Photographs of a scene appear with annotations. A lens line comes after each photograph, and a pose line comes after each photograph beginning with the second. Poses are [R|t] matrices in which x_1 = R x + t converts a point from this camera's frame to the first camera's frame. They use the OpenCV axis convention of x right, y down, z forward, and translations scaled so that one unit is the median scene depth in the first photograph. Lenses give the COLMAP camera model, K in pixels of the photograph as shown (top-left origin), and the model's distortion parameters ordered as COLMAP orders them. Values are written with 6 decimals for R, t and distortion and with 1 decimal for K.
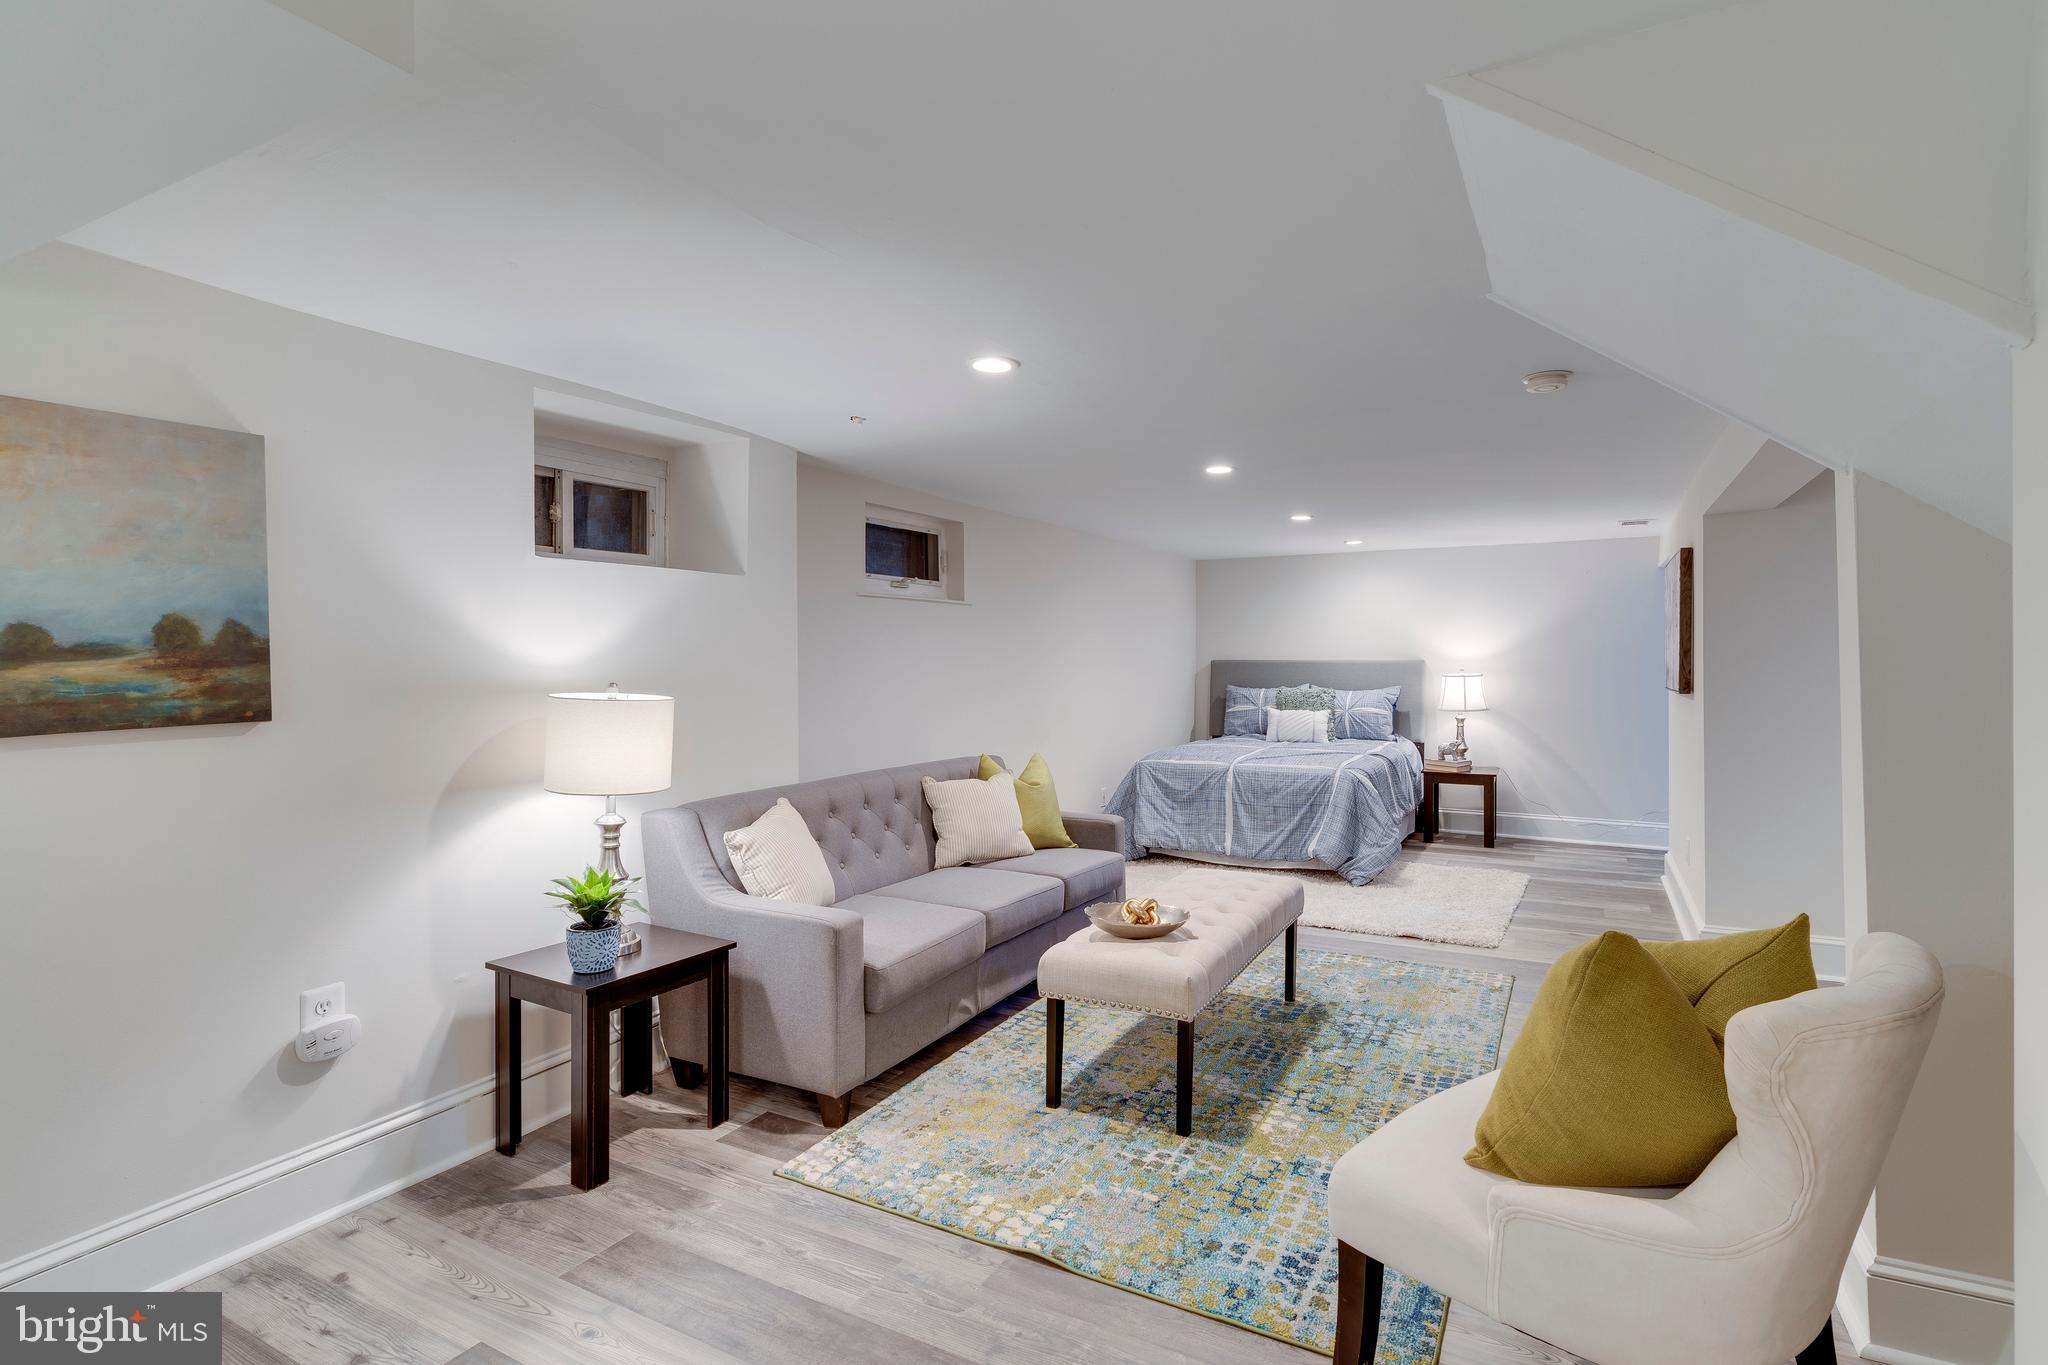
lens RADIAL K [[1011.7, 0, 1029.7], [0, 1011.7, 659.7], [0, 0, 1]] dist [0.002233, 0.000273]
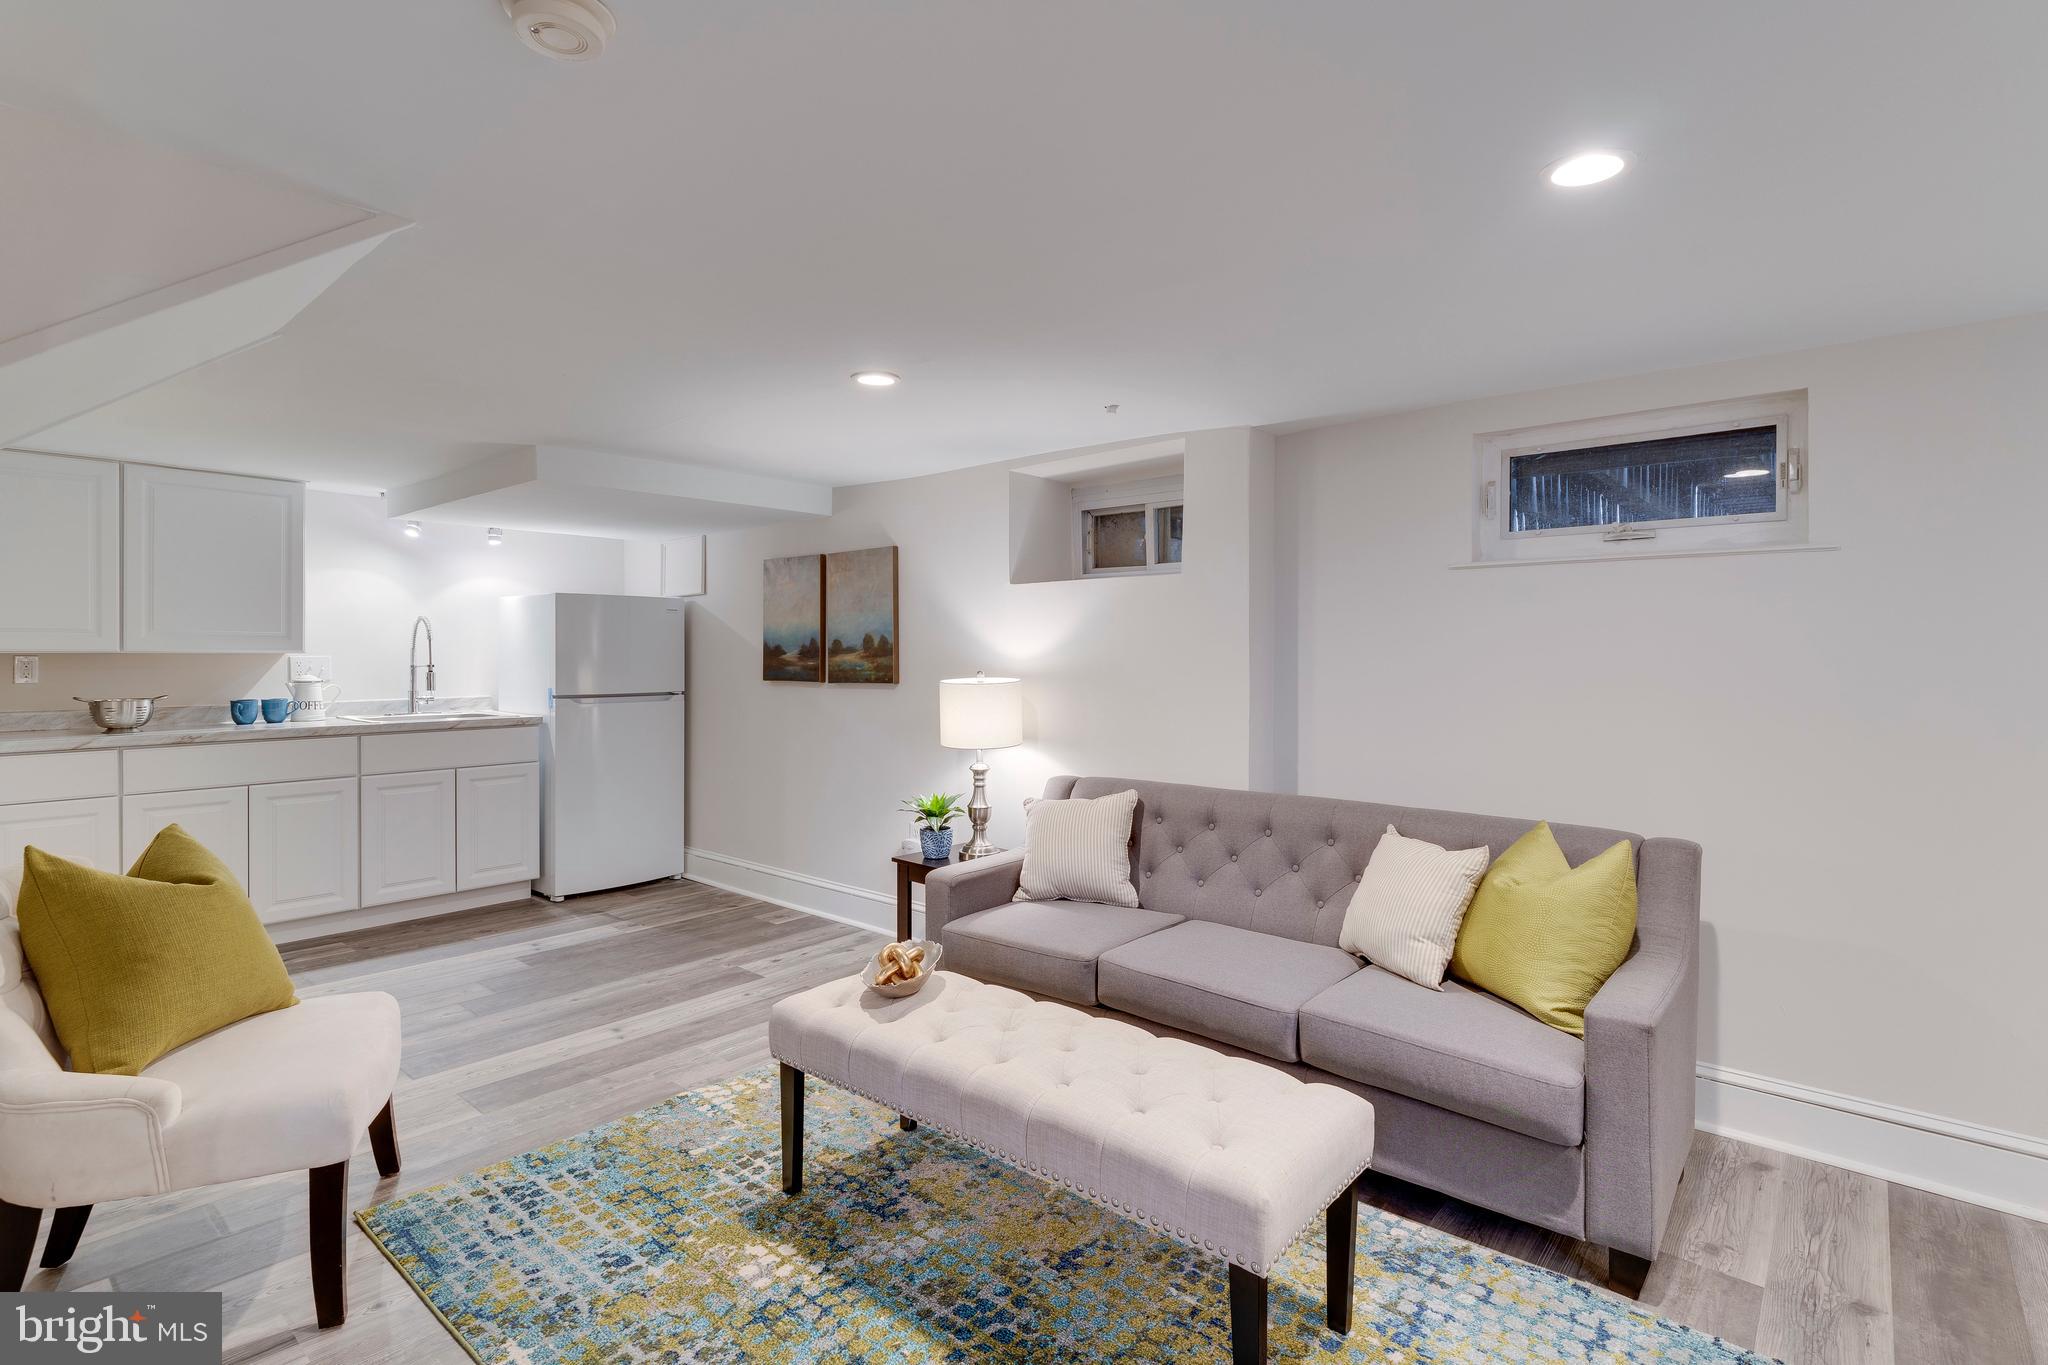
lens RADIAL K [[978.7, 0, 1024.1], [0, 978.7, 655.3], [0, 0, 1]] dist [0.001467, 0.000030]
pose [[-0.205239, 0.004921, -0.978699, 1.205800], [-0.003774, 0.999976, 0.005820, -0.010243], [0.978705, 0.004888, -0.205216, 1.747124]]
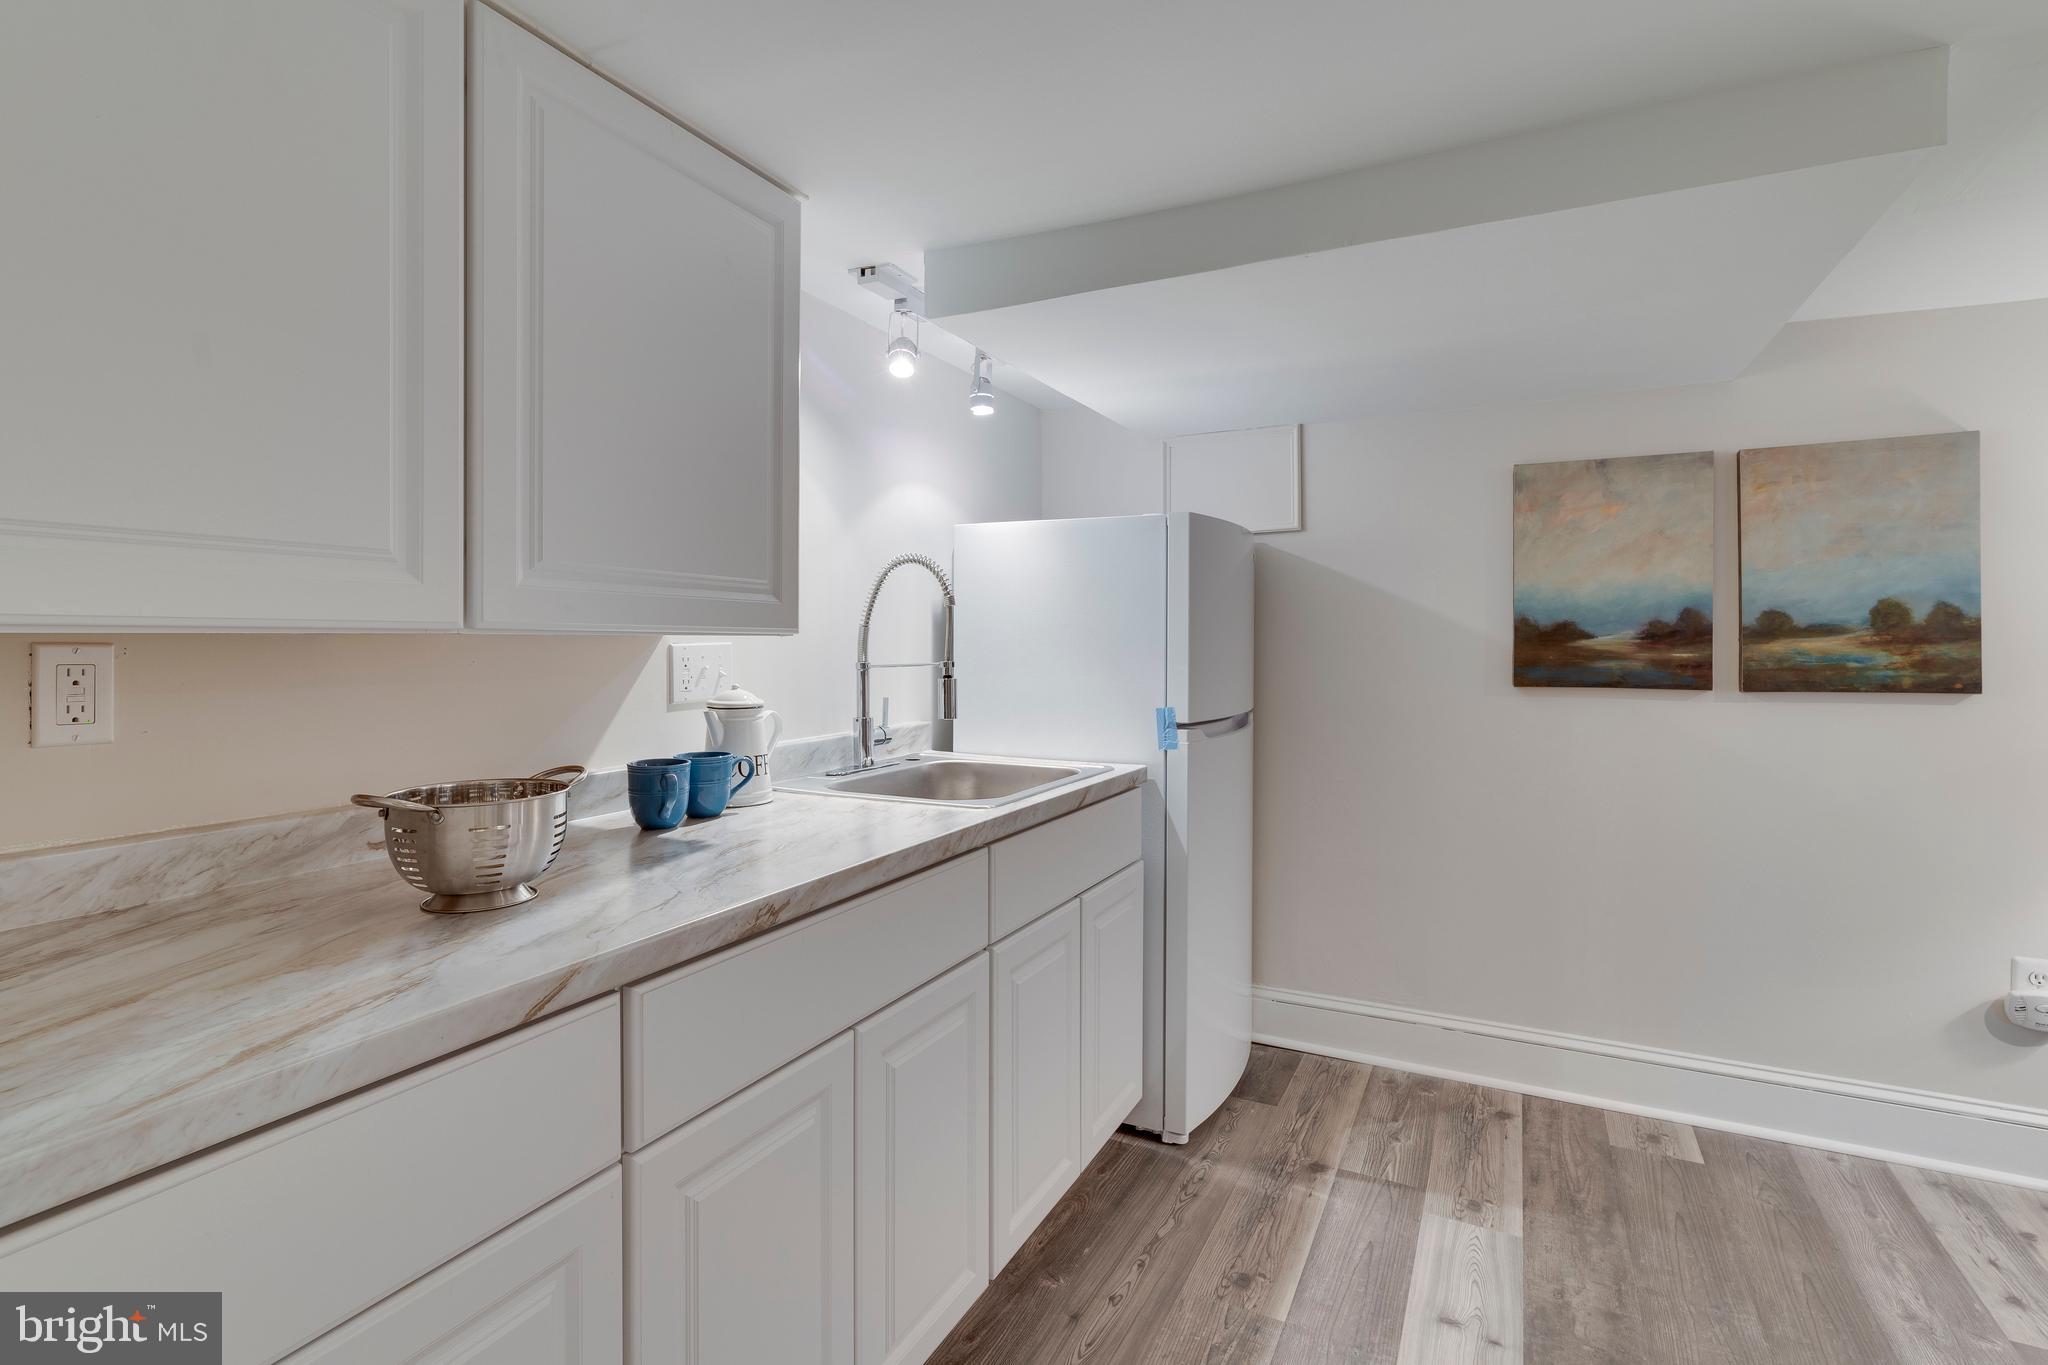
lens RADIAL K [[978.7, 0, 1024.1], [0, 978.7, 655.3], [0, 0, 1]] dist [0.001467, 0.000030]
pose [[0.032052, 0.019032, -0.999305, 0.272103], [-0.003553, 0.999815, 0.018928, 0.003405], [0.999480, 0.002943, 0.032114, -0.055296]]
